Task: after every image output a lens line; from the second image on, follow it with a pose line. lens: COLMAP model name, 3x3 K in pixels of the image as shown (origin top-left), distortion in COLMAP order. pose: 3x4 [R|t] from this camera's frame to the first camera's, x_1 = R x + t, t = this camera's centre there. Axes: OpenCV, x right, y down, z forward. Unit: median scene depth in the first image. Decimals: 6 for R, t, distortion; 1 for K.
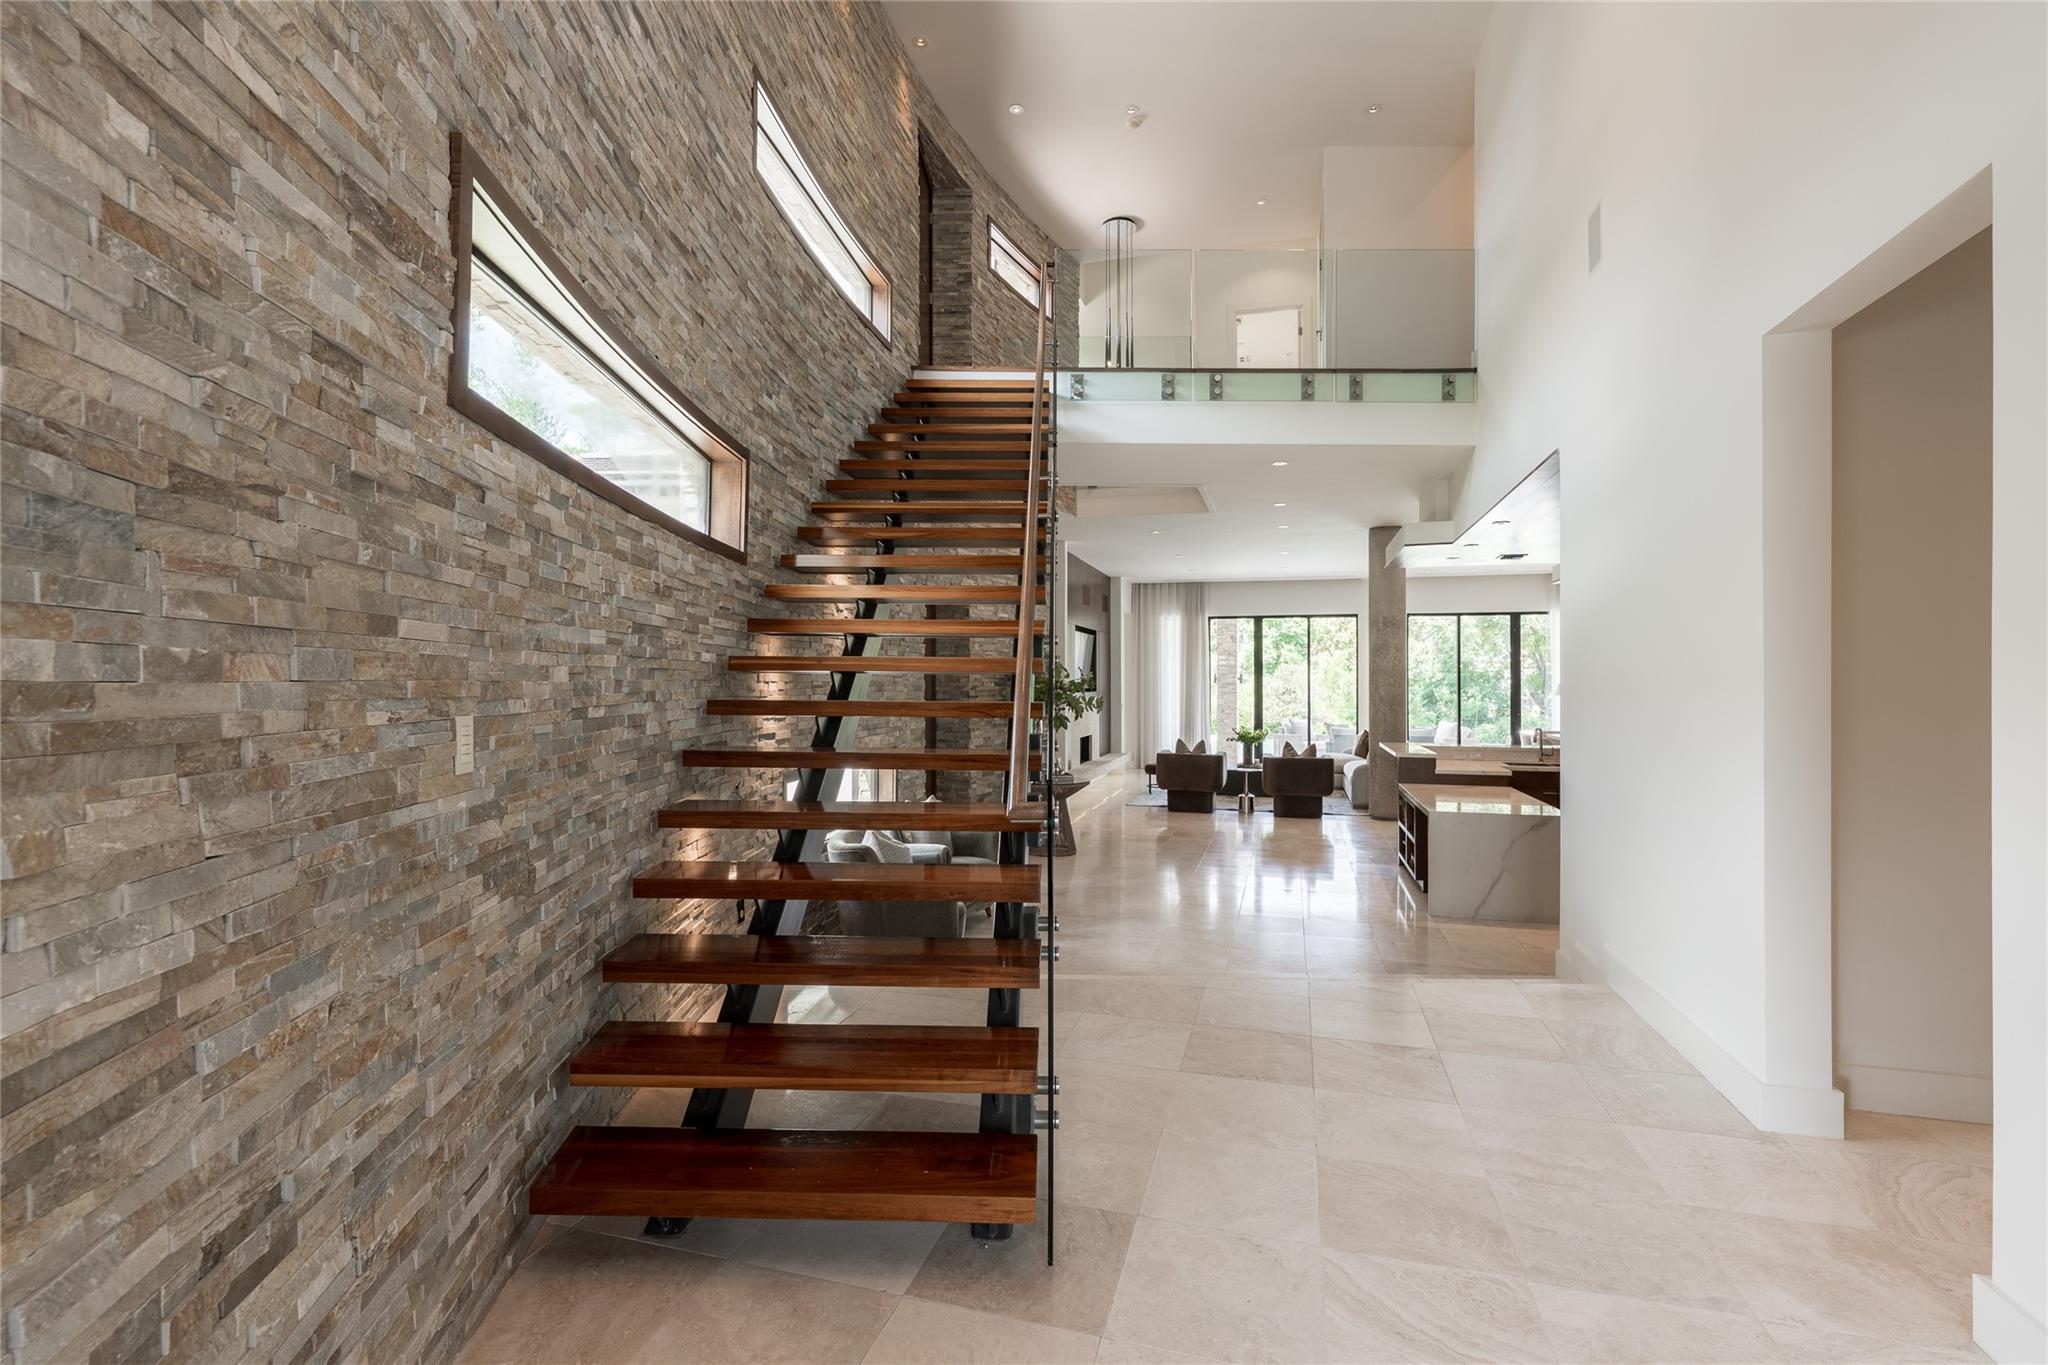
lens RADIAL K [[909.8, 0, 1029.2], [0, 909.8, 663.8], [0, 0, 1]] dist [0.001781, 0.000132]
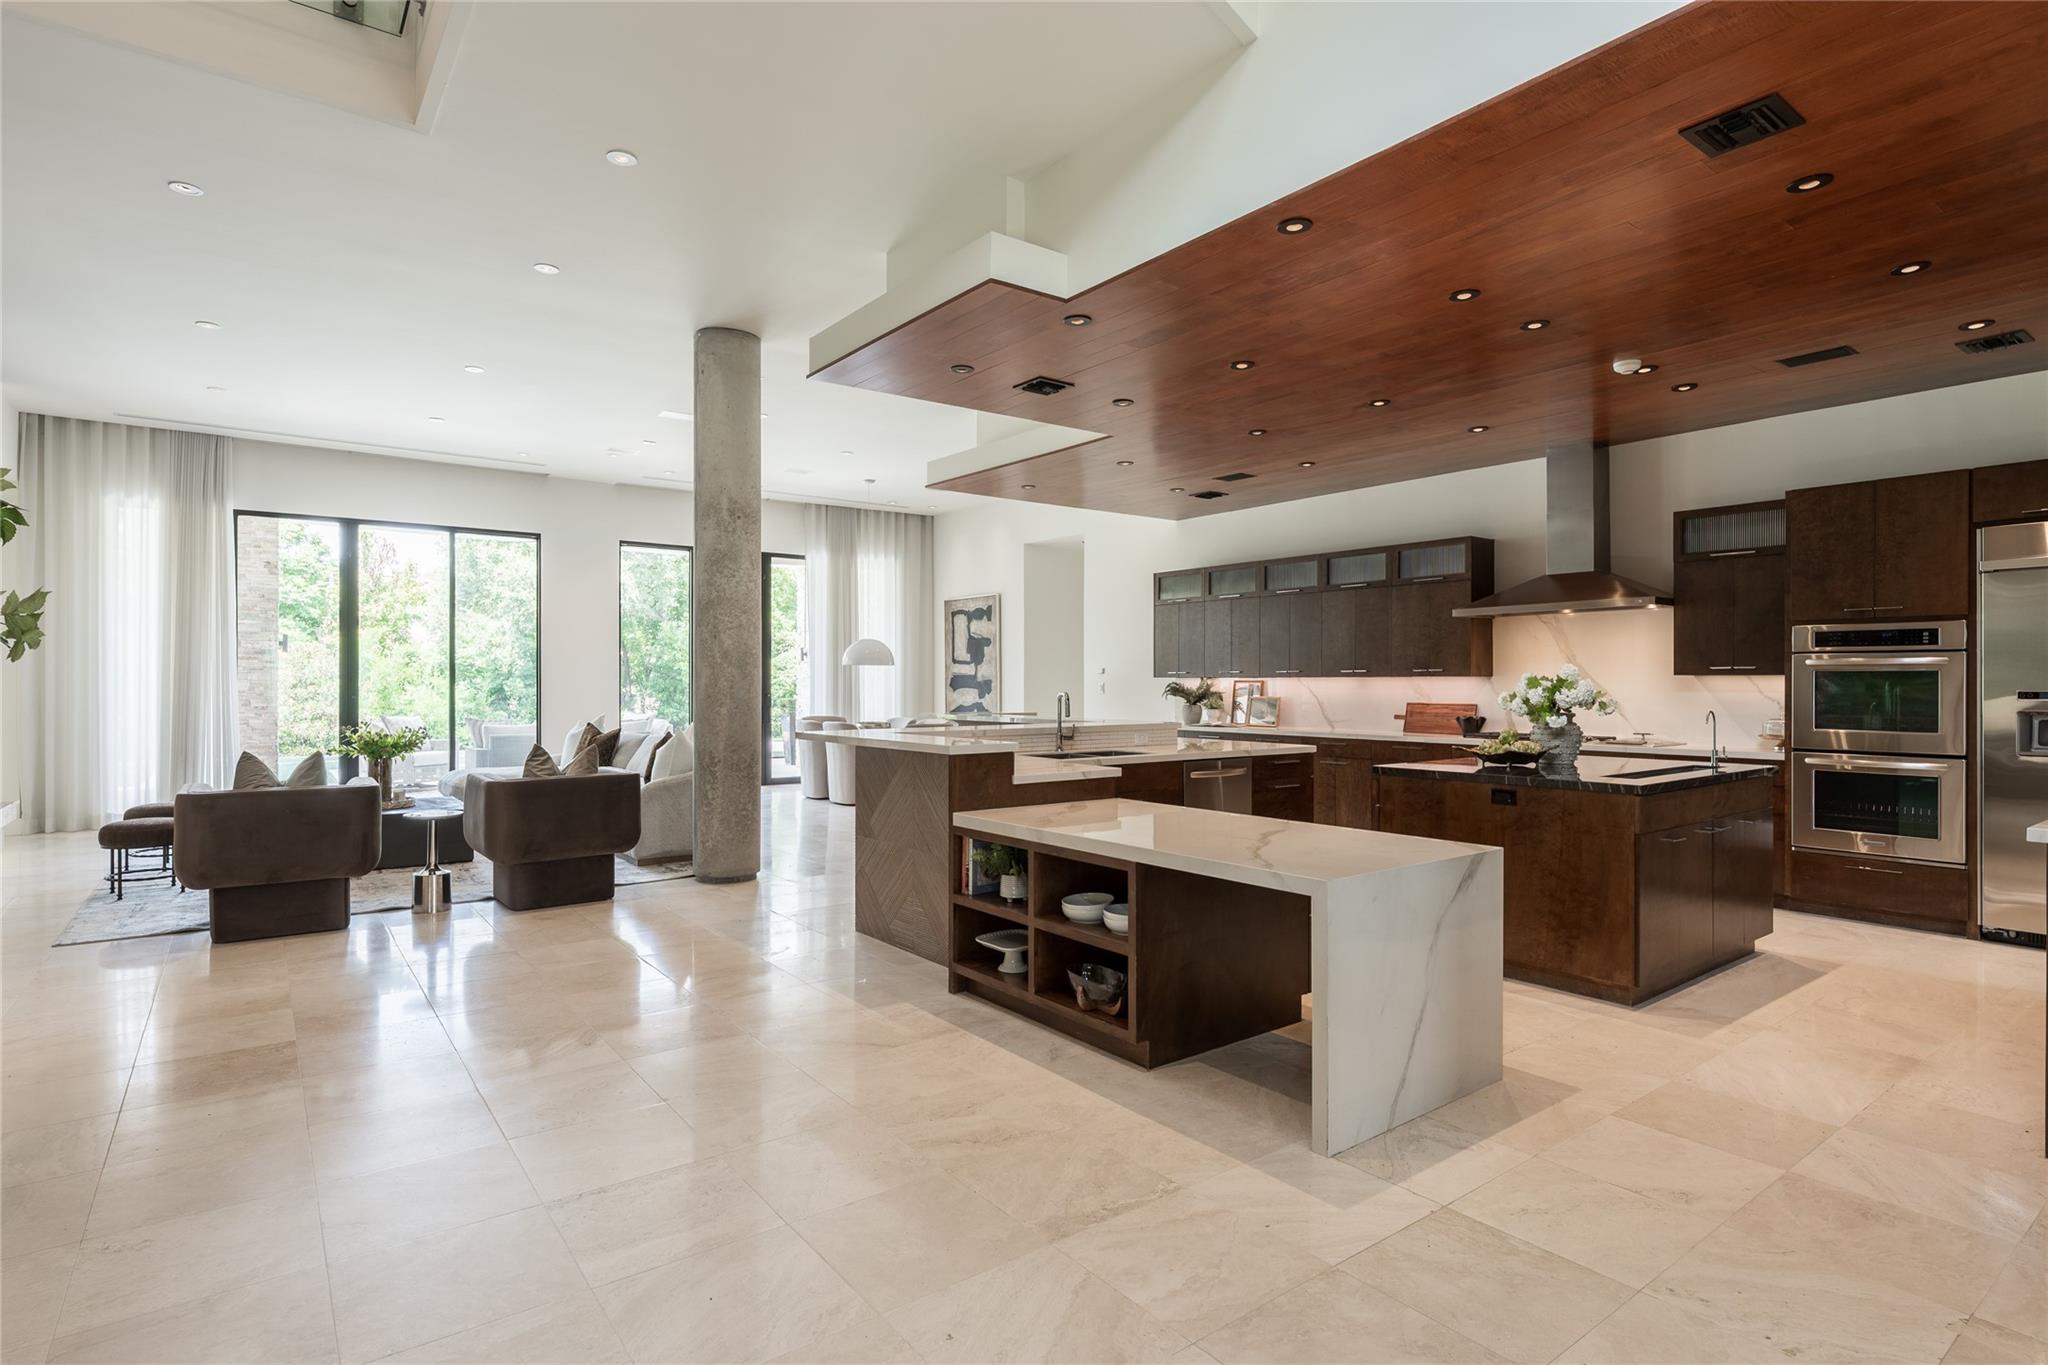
lens RADIAL K [[1026.8, 0, 1020.3], [0, 1026.8, 685.7], [0, 0, 1]] dist [-0.004348, 0.001171]
pose [[0.600957, -0.005813, 0.799261, 0.012557], [-0.013549, 0.999756, 0.017459, 0.040353], [-0.799167, -0.021321, 0.600731, 0.457231]]
